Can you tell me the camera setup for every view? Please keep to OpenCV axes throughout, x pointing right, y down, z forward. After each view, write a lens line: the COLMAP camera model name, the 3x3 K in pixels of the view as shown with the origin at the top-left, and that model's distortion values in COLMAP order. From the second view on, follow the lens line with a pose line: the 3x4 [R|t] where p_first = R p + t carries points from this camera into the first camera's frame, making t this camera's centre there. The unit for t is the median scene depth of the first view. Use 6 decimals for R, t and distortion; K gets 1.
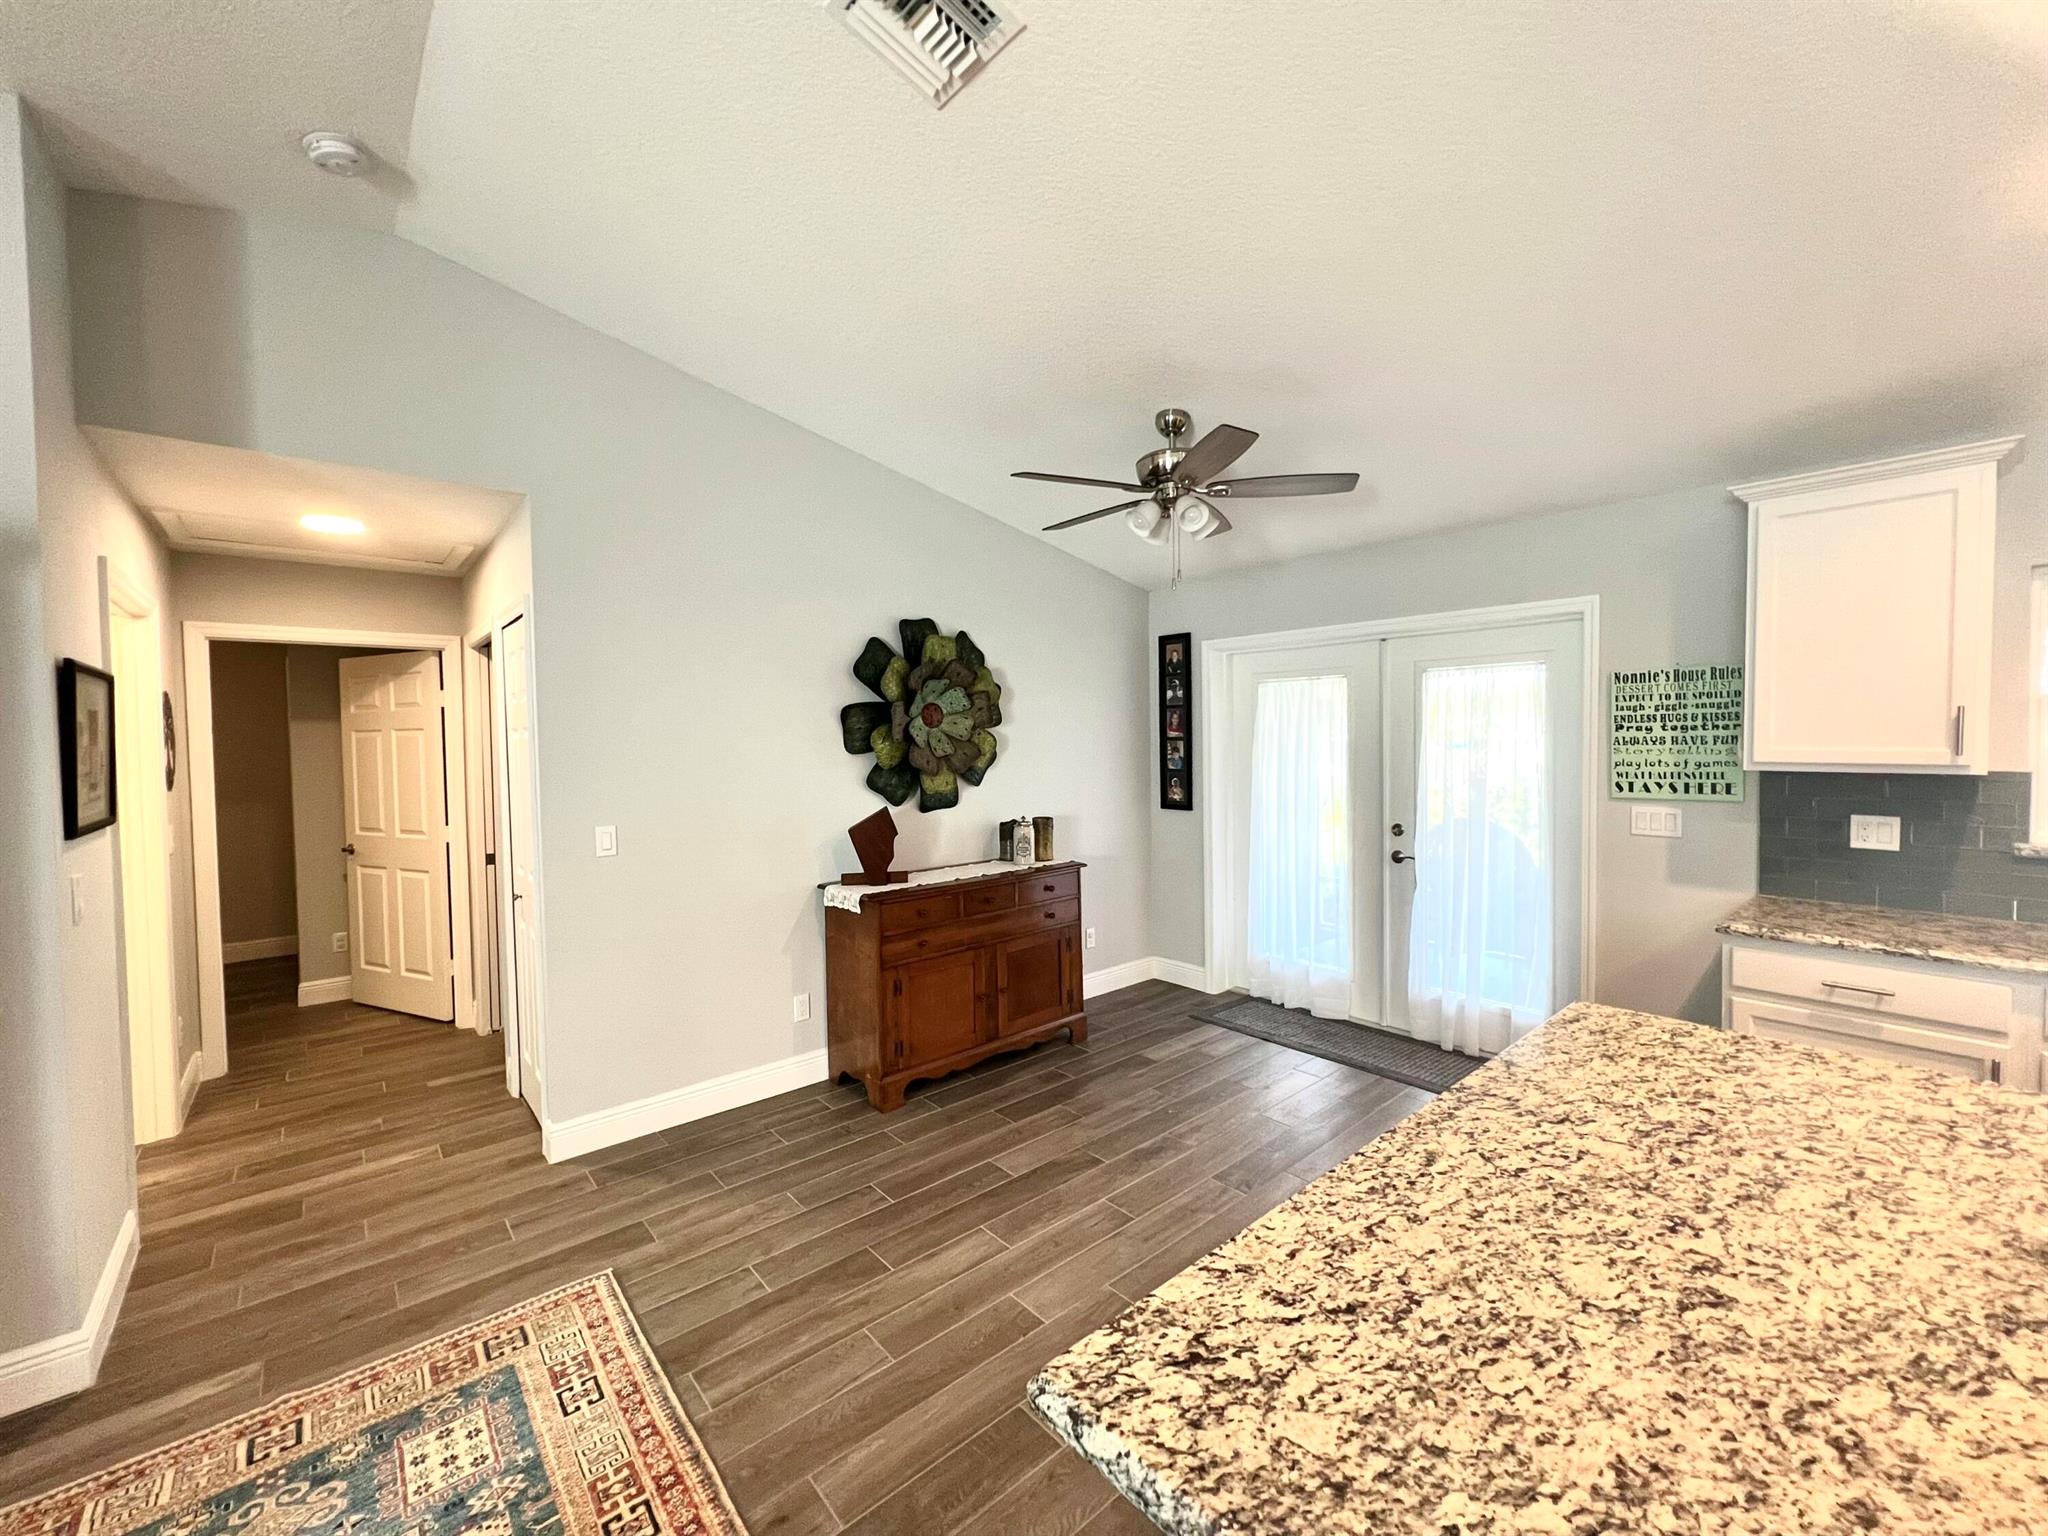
lens RADIAL K [[821.6, 0, 1019.5], [0, 821.6, 761.6], [0, 0, 1]] dist [-0.000086, -0.000308]
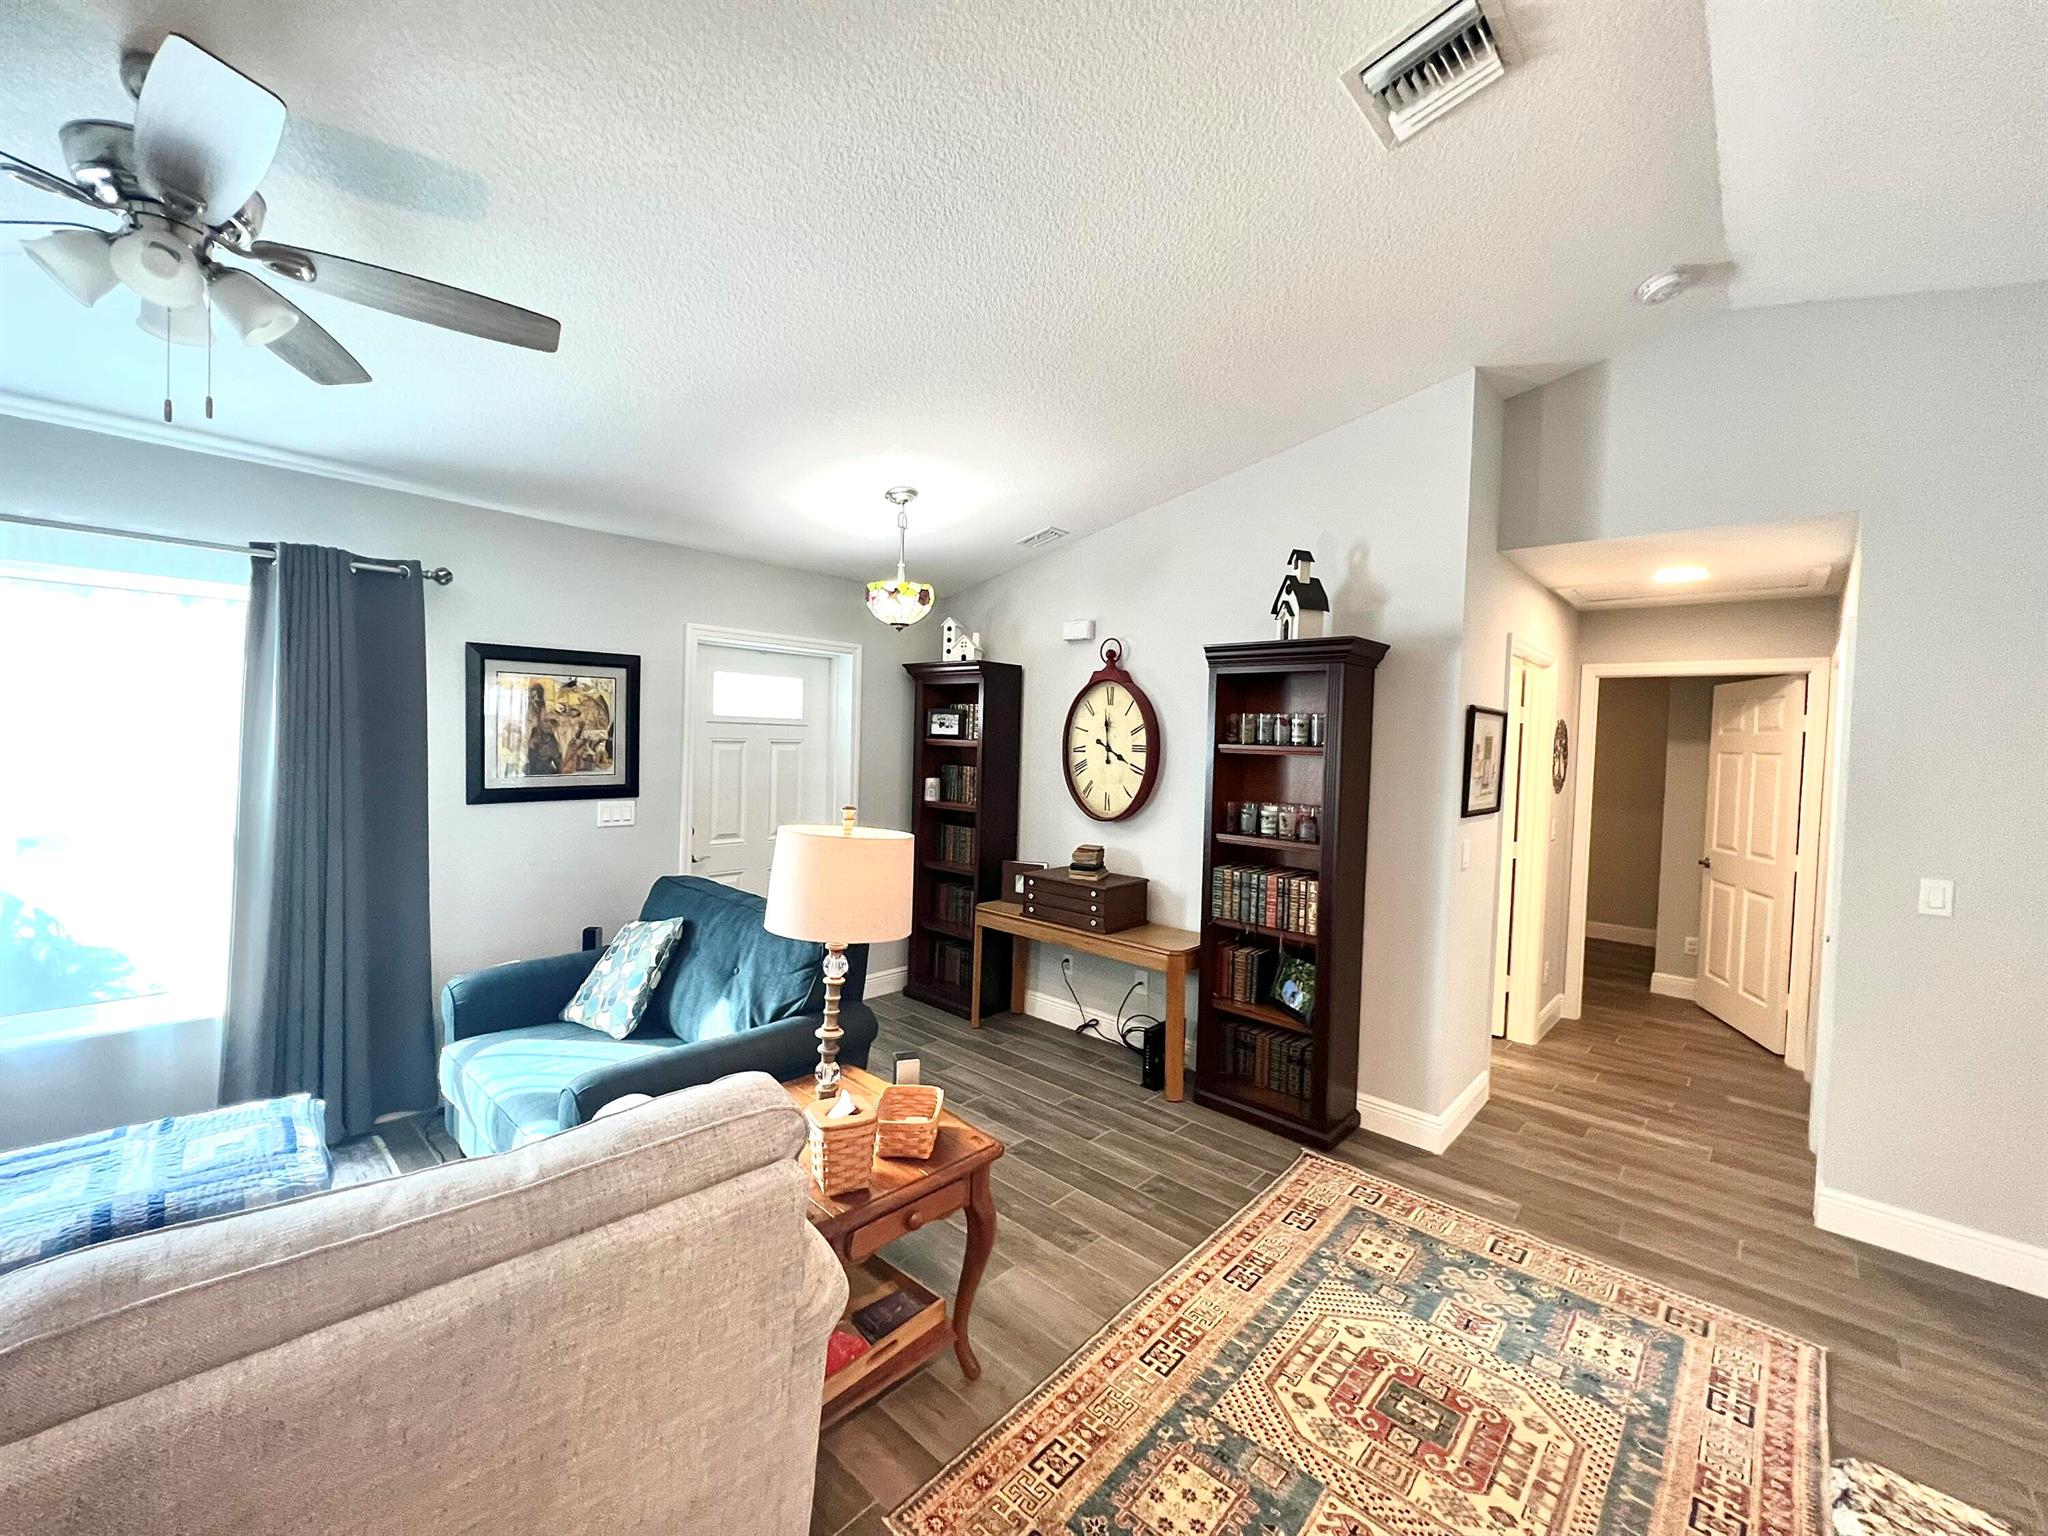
lens RADIAL K [[821.6, 0, 1016.4], [0, 821.6, 755.7], [0, 0, 1]] dist [-0.000086, -0.000308]
pose [[0.112315, 0.042057, -0.992782, 0.223870], [-0.066922, 0.997156, 0.034671, -0.014746], [0.991417, 0.062545, 0.114810, -0.039958]]
